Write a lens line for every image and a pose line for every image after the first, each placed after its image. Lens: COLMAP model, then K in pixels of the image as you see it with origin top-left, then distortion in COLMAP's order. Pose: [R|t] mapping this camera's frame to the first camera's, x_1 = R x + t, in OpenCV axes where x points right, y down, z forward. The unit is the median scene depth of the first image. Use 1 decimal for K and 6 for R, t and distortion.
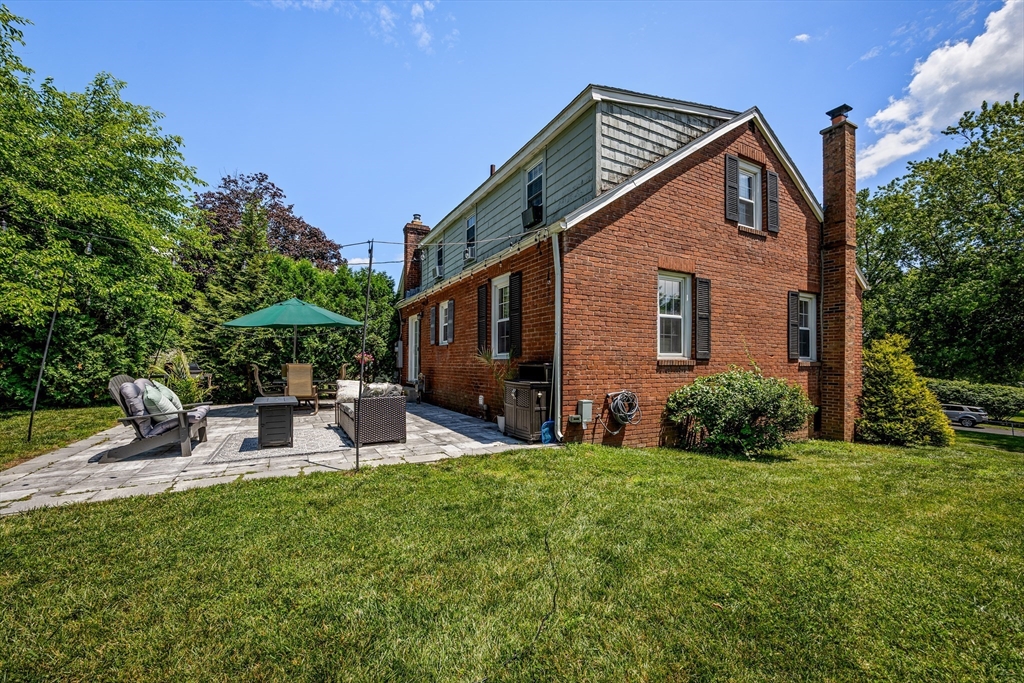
lens RADIAL K [[393.4, 0, 511.3], [0, 393.4, 349.0], [0, 0, 1]] dist [0.004210, 0.000331]
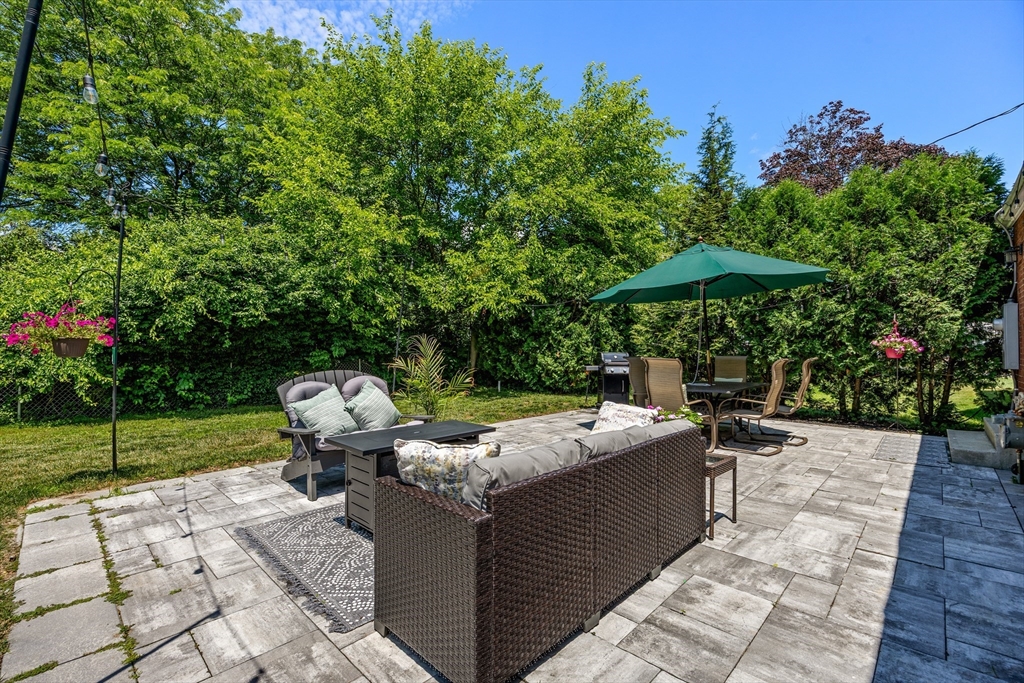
lens RADIAL K [[448.8, 0, 508.7], [0, 448.8, 338.5], [0, 0, 1]] dist [-0.015016, -0.000175]
pose [[0.291820, -0.015685, -0.956345, -0.001432], [0.028401, 0.999567, -0.007728, 0.005708], [0.956051, -0.024906, 0.292139, 0.419171]]
